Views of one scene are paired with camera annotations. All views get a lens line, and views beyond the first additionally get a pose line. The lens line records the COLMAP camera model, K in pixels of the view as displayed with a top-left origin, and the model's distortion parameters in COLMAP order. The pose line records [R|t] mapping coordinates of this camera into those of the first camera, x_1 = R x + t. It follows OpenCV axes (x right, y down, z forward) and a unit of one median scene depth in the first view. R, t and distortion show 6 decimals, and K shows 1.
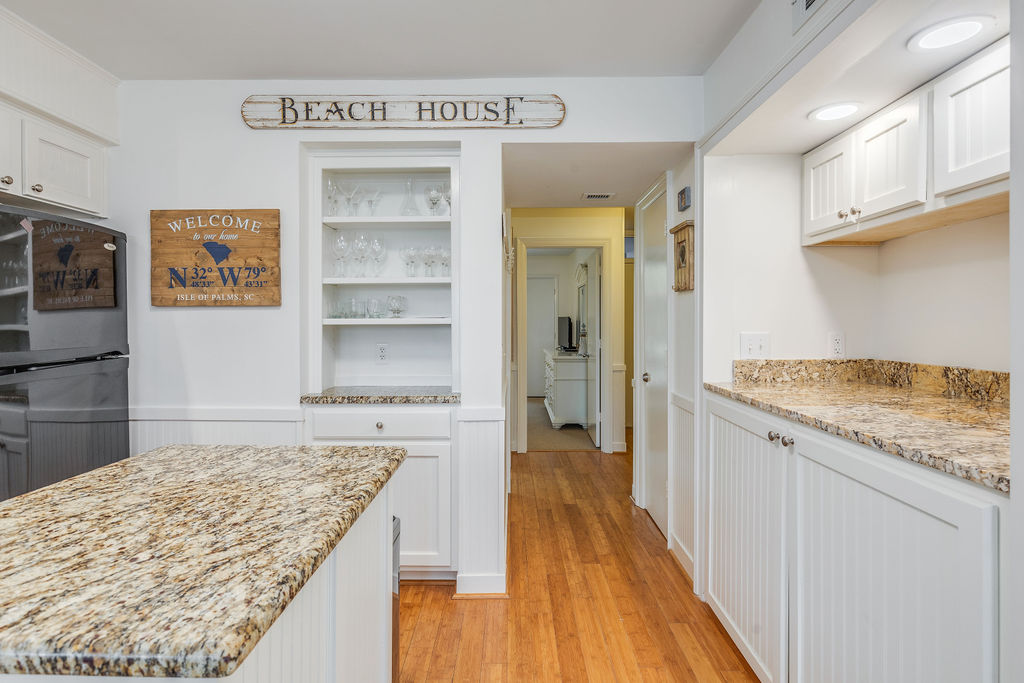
lens RADIAL K [[520.8, 0, 510.2], [0, 520.8, 324.3], [0, 0, 1]] dist [-0.001214, -0.000191]
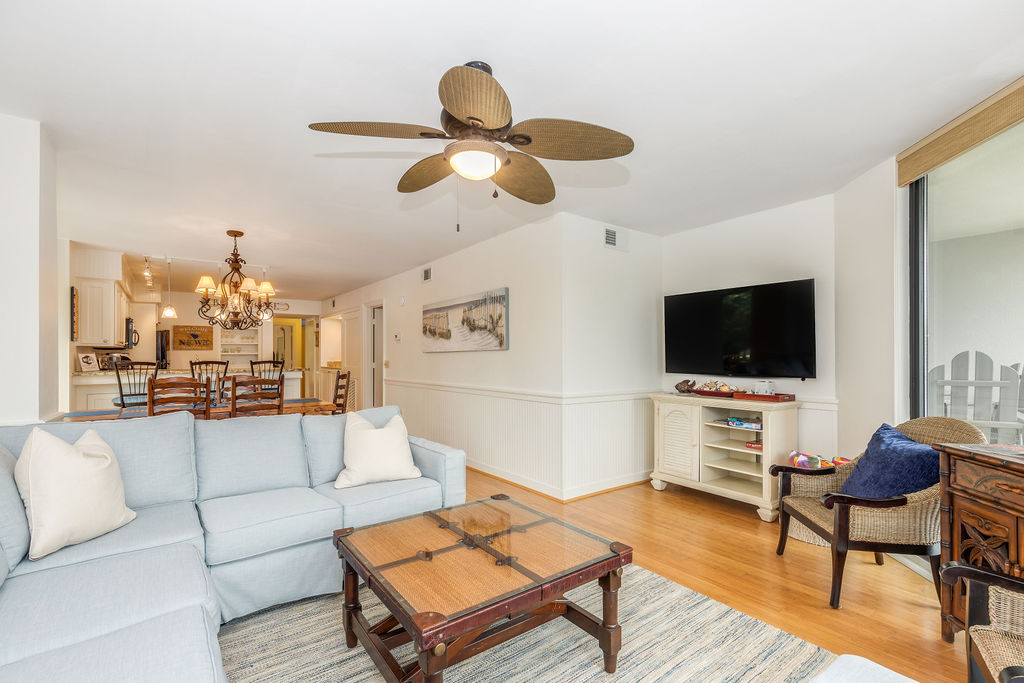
lens RADIAL K [[457.0, 0, 510.9], [0, 457.0, 351.5], [0, 0, 1]] dist [0.001349, -0.000140]
pose [[0.795843, 0.003228, 0.605494, -0.753426], [0.001565, 0.999971, -0.007387, 0.008154], [-0.605500, 0.006827, 0.795816, -3.288473]]
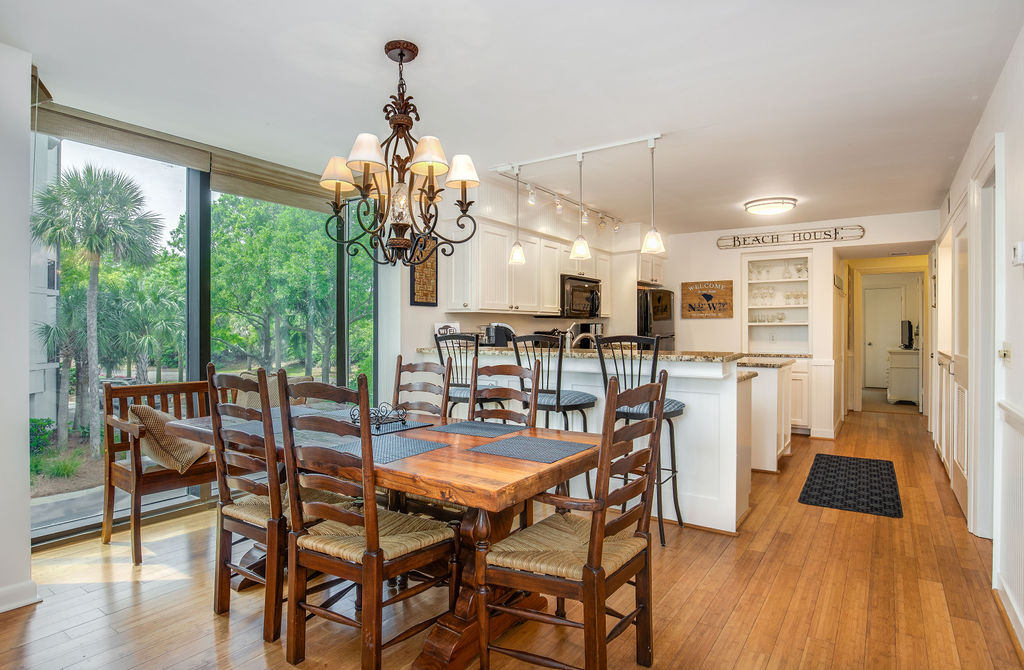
lens RADIAL K [[559.7, 0, 491.6], [0, 559.7, 330.0], [0, 0, 1]] dist [-0.021268, -0.000675]
pose [[0.817694, 0.001678, -0.575650, 0.166013], [-0.000681, 0.999998, 0.001948, 0.020089], [0.575653, -0.001201, 0.817694, -1.918707]]
